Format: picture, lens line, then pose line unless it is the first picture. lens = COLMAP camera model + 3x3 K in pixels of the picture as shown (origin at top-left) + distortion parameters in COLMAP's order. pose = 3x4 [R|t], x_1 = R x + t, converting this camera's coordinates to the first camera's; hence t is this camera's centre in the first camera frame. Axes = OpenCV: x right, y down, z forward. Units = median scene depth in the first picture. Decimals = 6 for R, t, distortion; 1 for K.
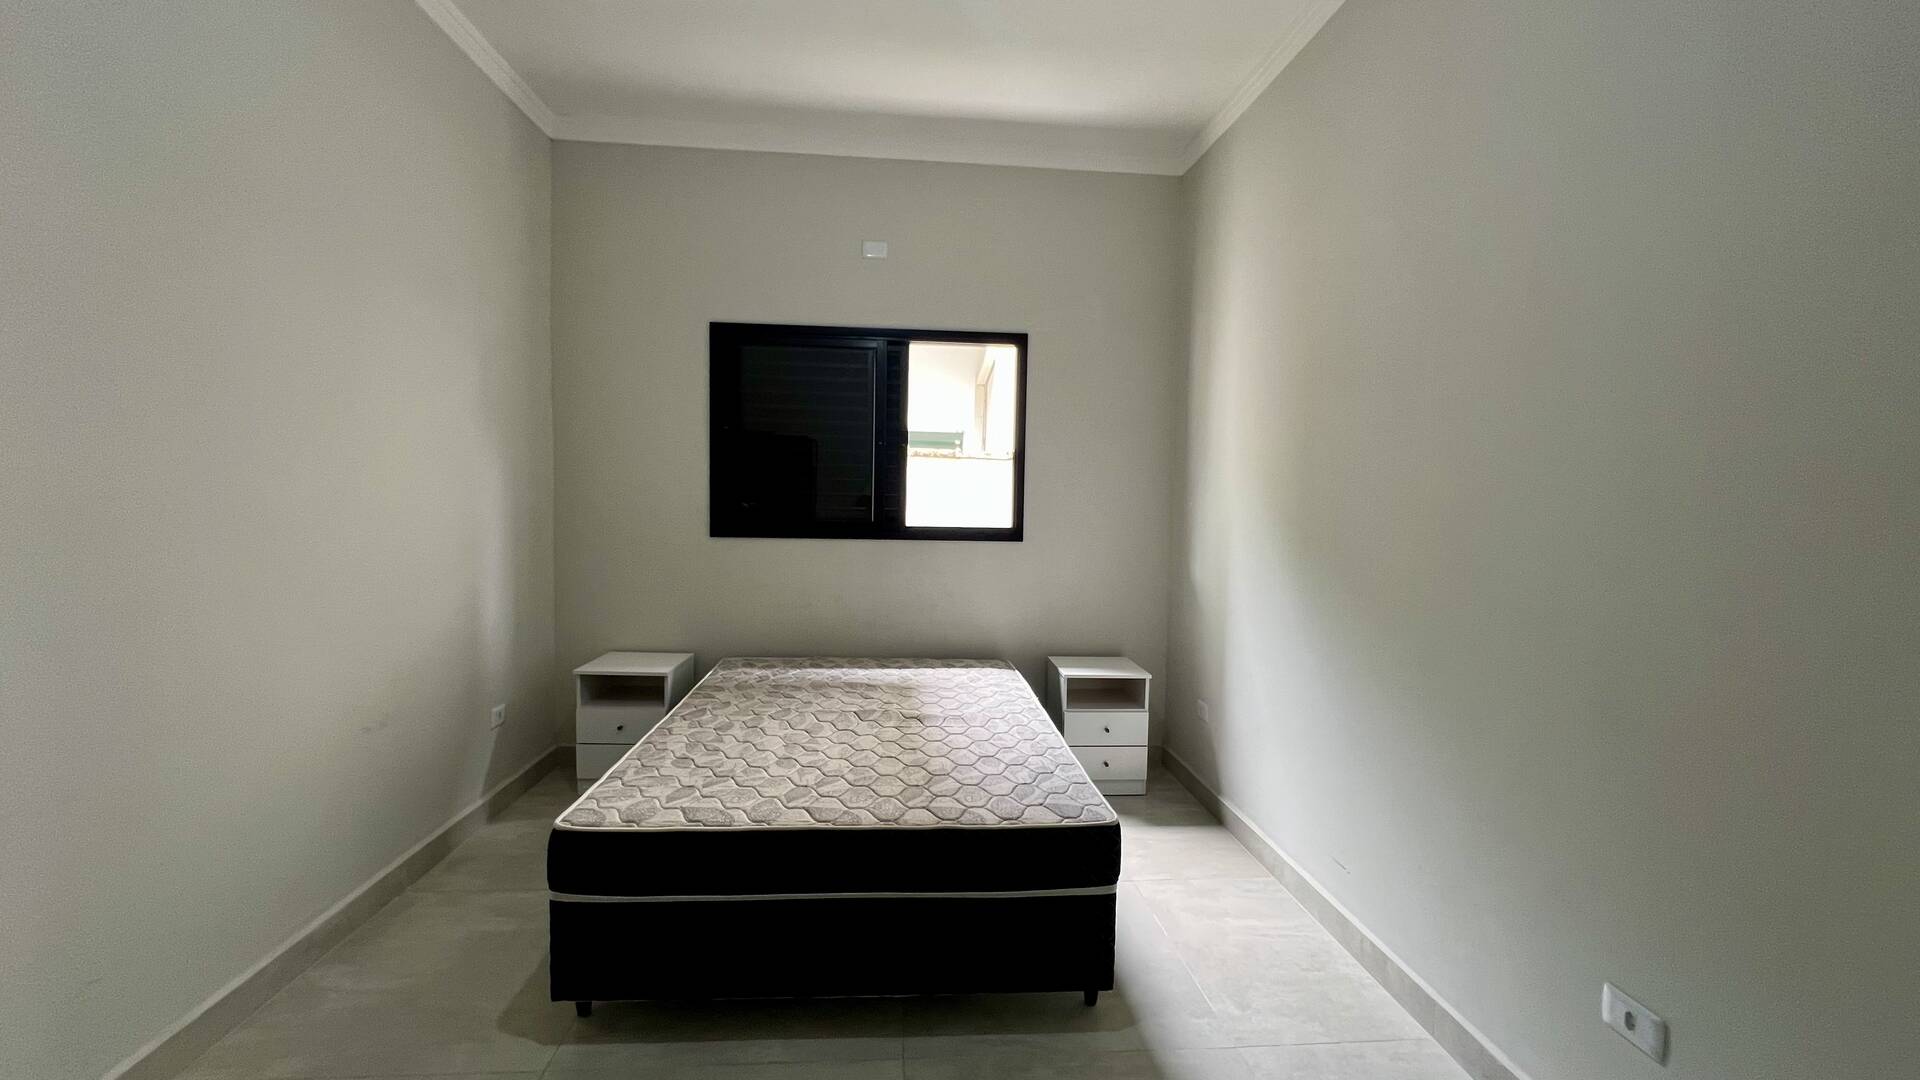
lens RADIAL K [[768.3, 0, 950.5], [0, 768.3, 538.8], [0, 0, 1]] dist [-0.001801, -0.000281]
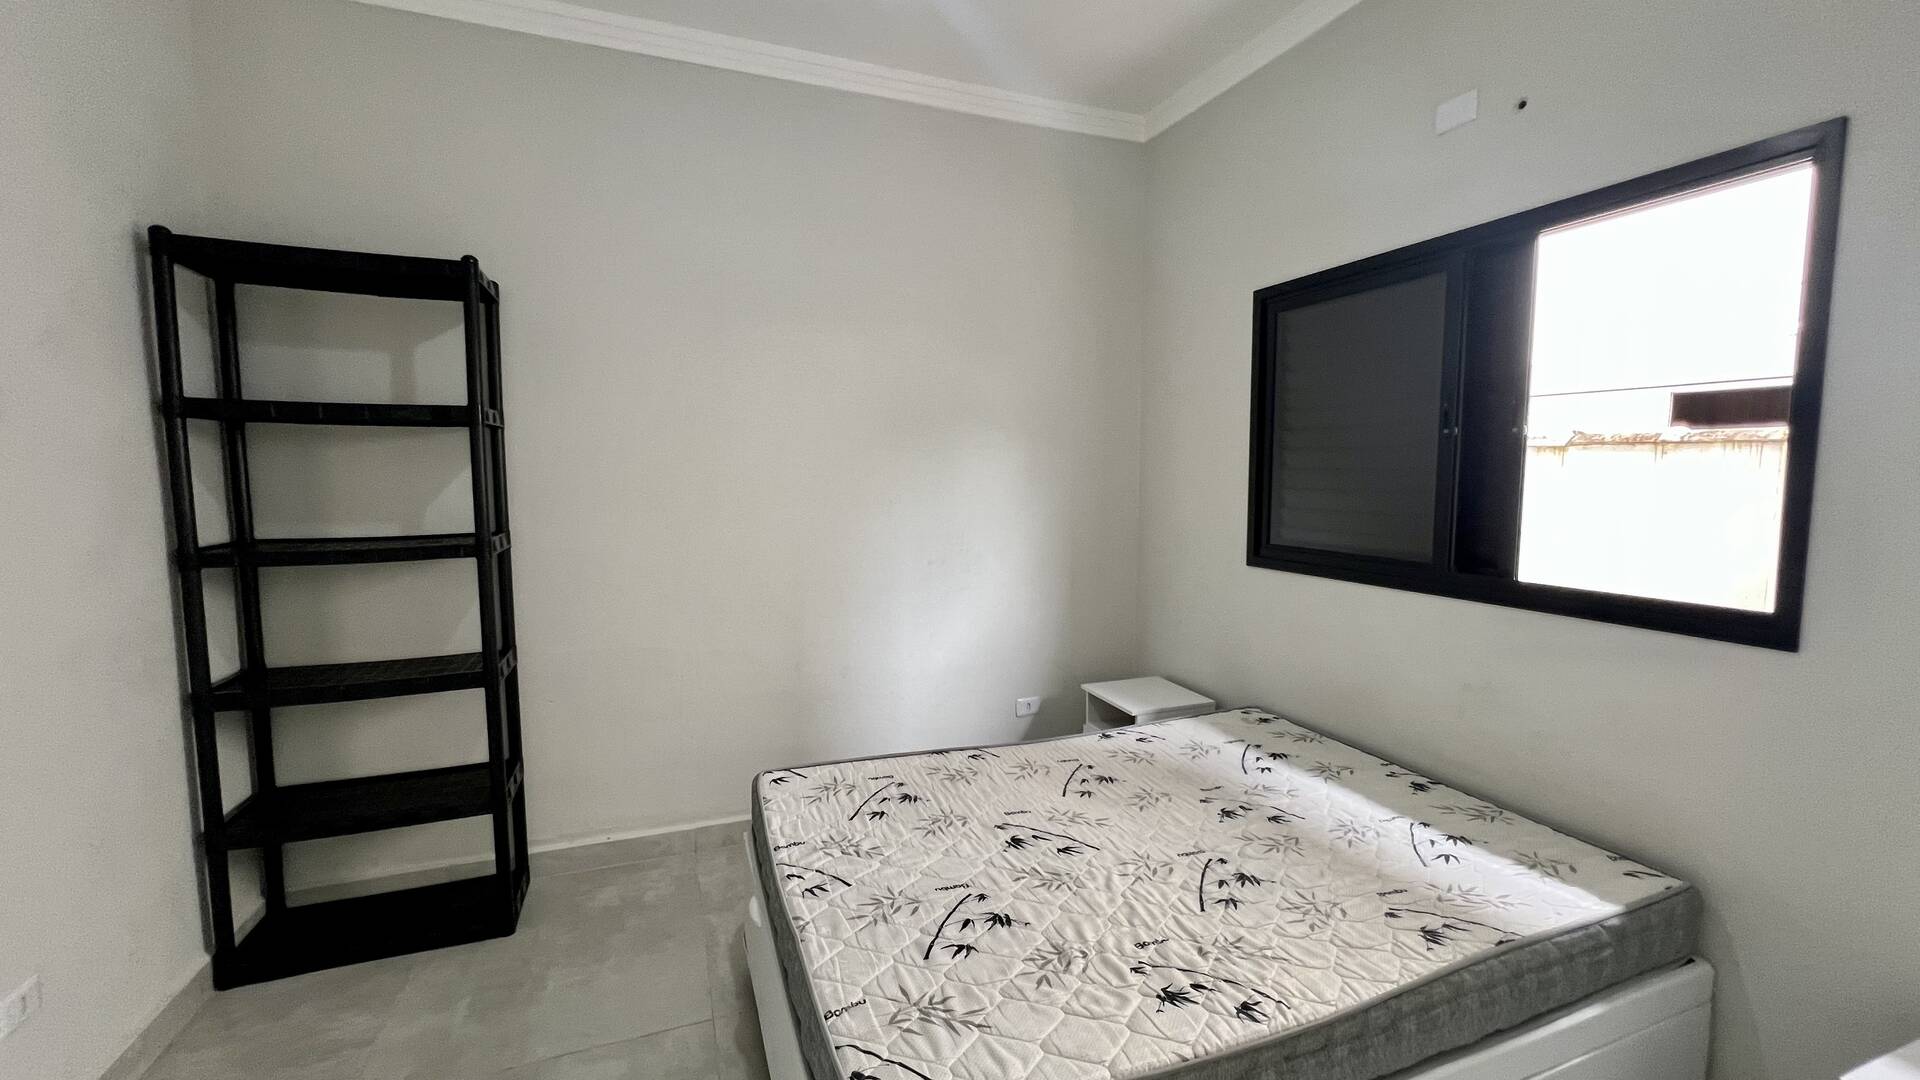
lens RADIAL K [[768.3, 0, 950.5], [0, 768.3, 538.8], [0, 0, 1]] dist [-0.001801, -0.000281]
pose [[0.284493, 0.065446, -0.956442, 0.348350], [-0.066158, 0.996629, 0.048517, -0.046046], [0.956393, 0.049473, 0.287864, 0.469078]]
